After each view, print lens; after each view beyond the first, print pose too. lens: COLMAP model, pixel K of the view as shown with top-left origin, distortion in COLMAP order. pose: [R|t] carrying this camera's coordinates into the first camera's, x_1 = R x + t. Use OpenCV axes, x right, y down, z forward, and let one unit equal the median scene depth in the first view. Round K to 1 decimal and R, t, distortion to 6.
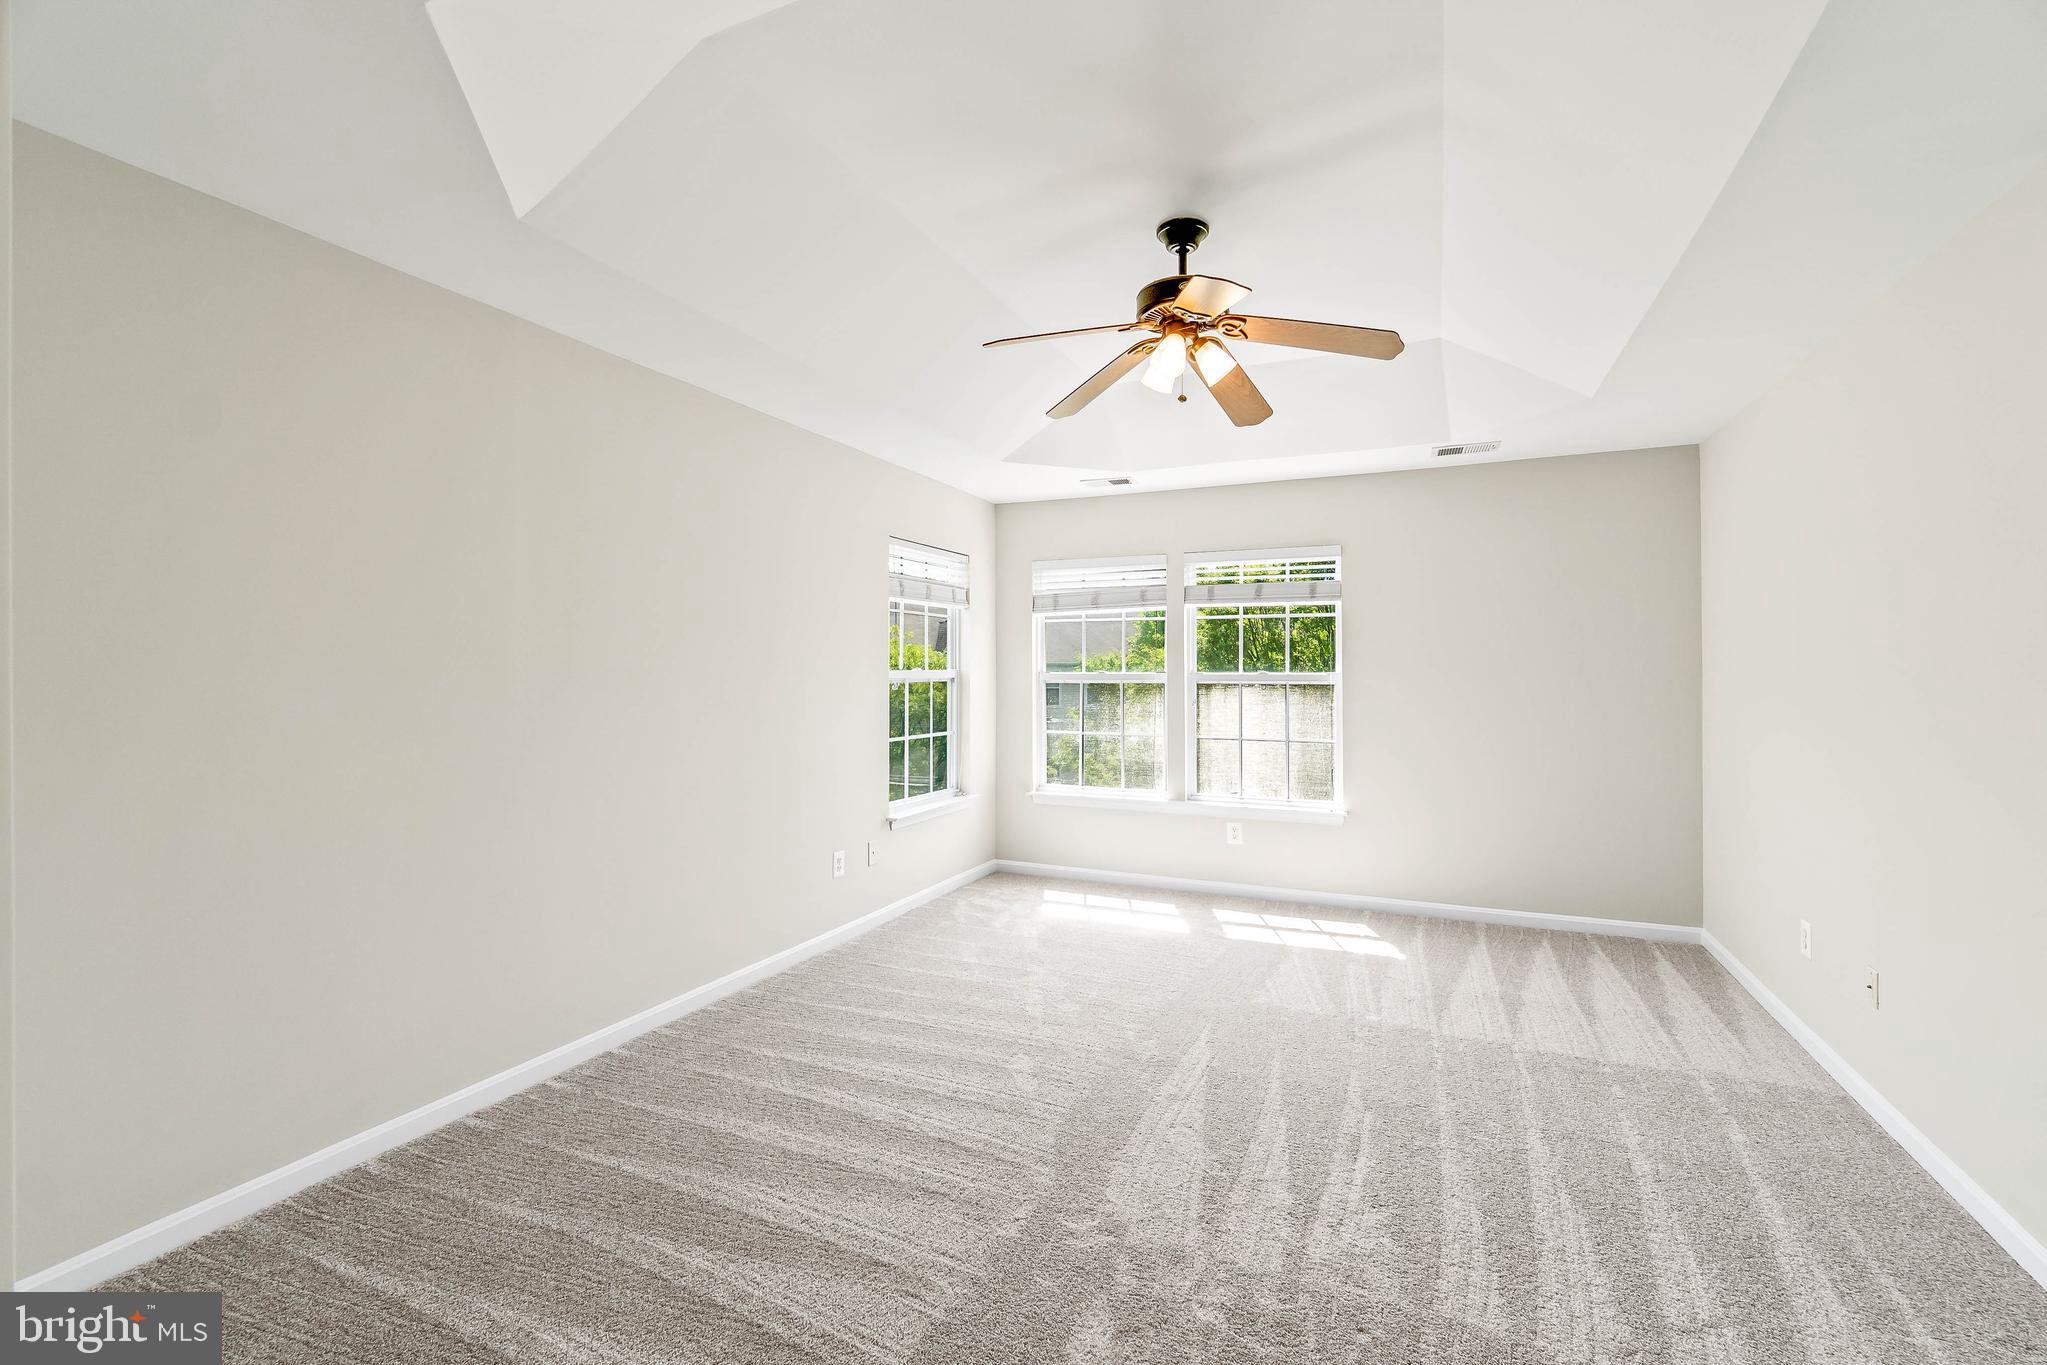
lens RADIAL K [[891.9, 0, 1042.6], [0, 891.9, 661.9], [0, 0, 1]] dist [-0.001074, 0.000090]
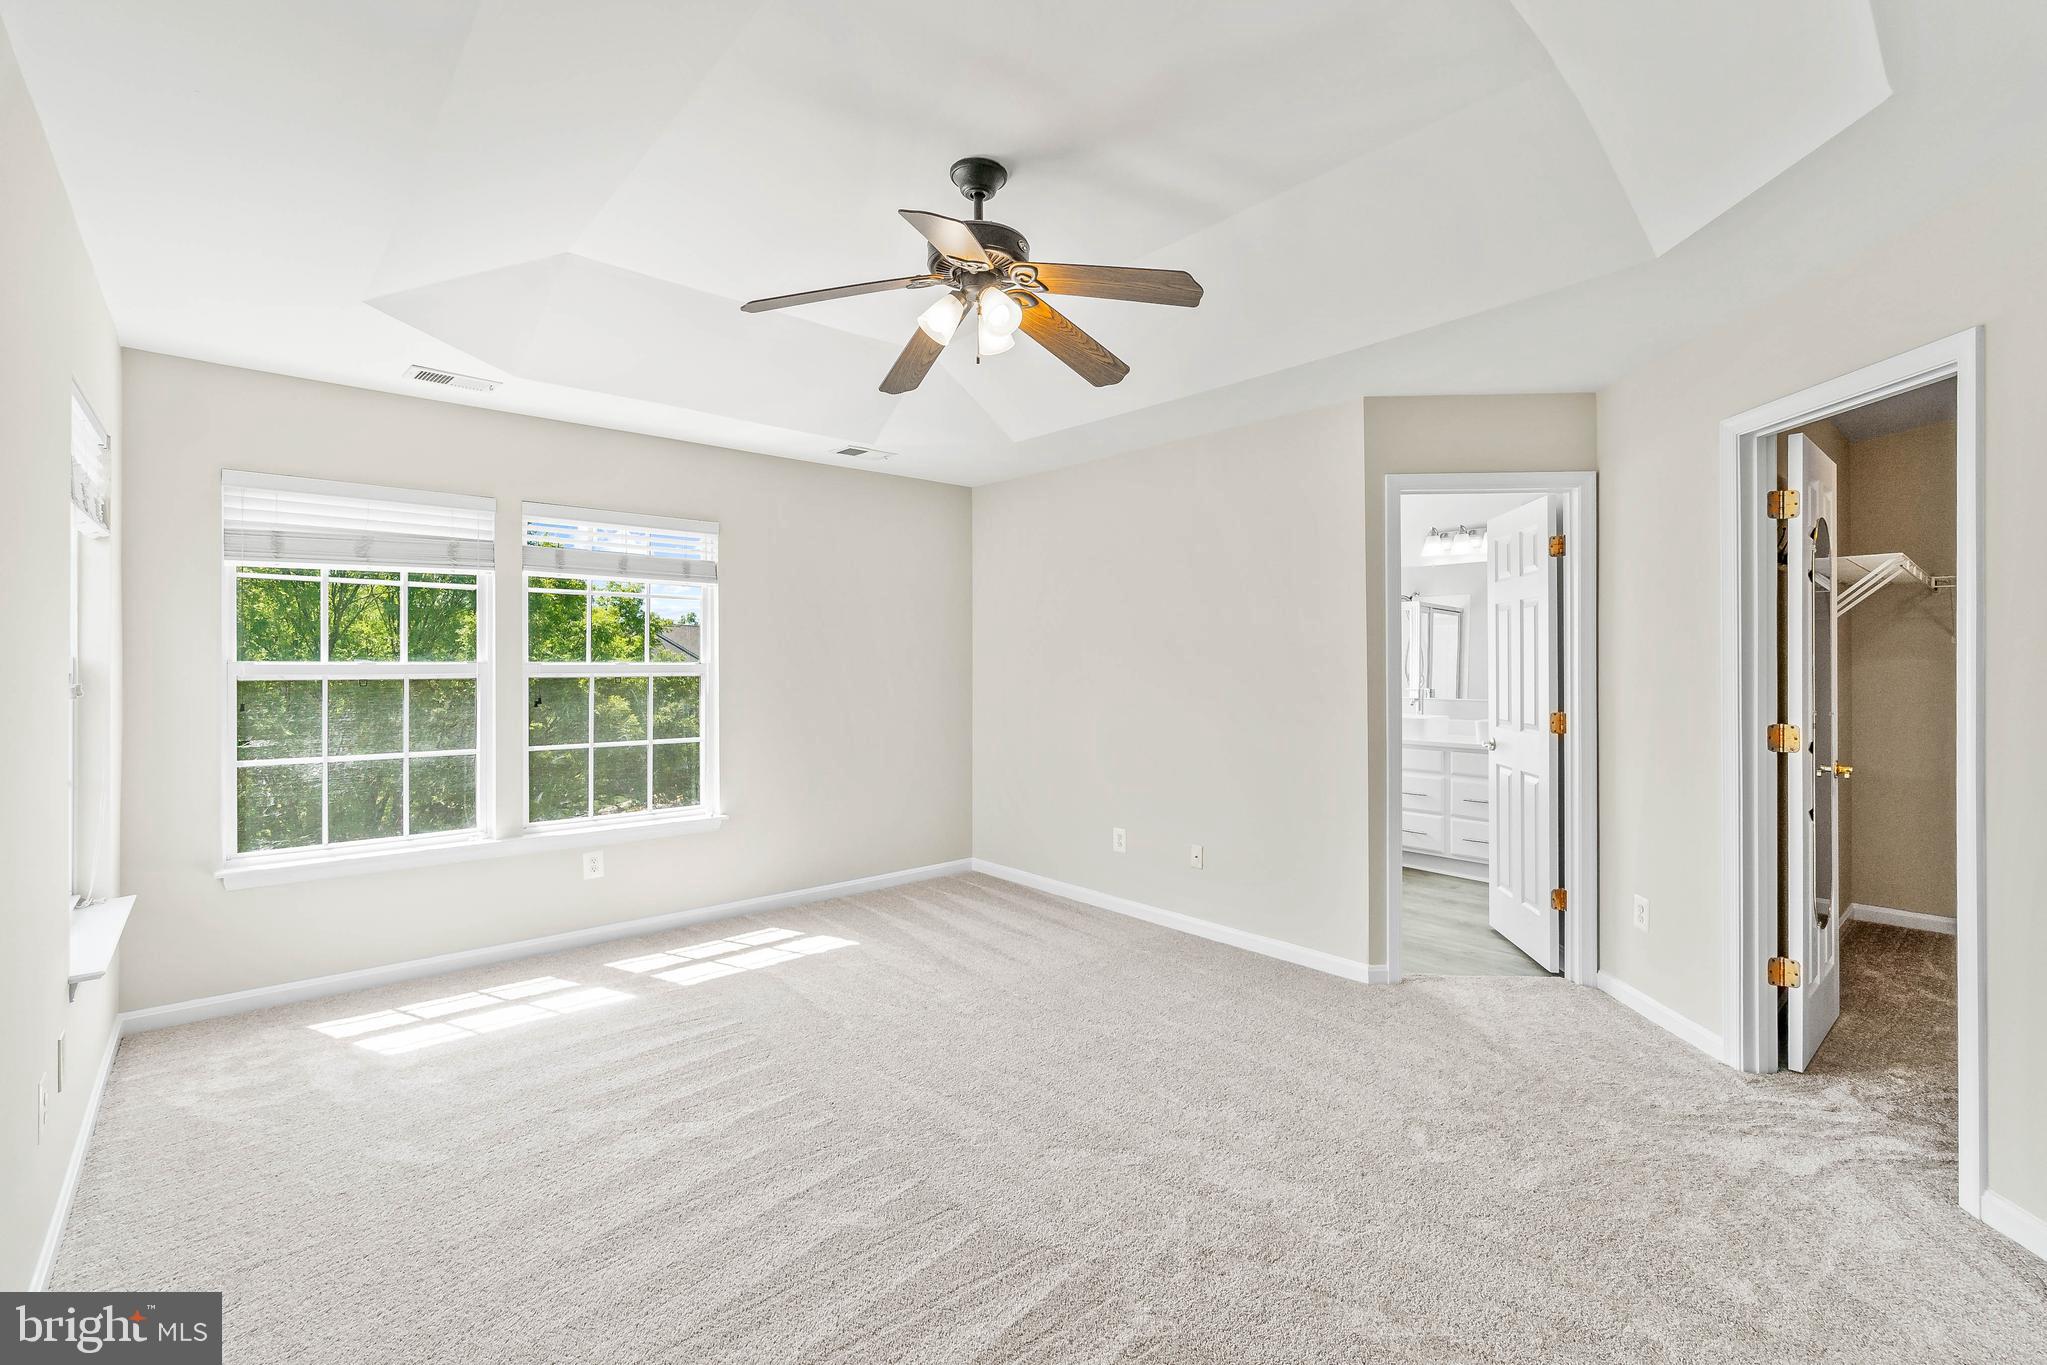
lens RADIAL K [[891.9, 0, 1042.6], [0, 891.9, 661.9], [0, 0, 1]] dist [-0.001074, 0.000090]
pose [[0.409485, 0.000550, 0.912316, -0.404888], [-0.011240, 0.999927, 0.004442, 0.003592], [-0.912247, -0.012074, 0.409462, 0.364533]]
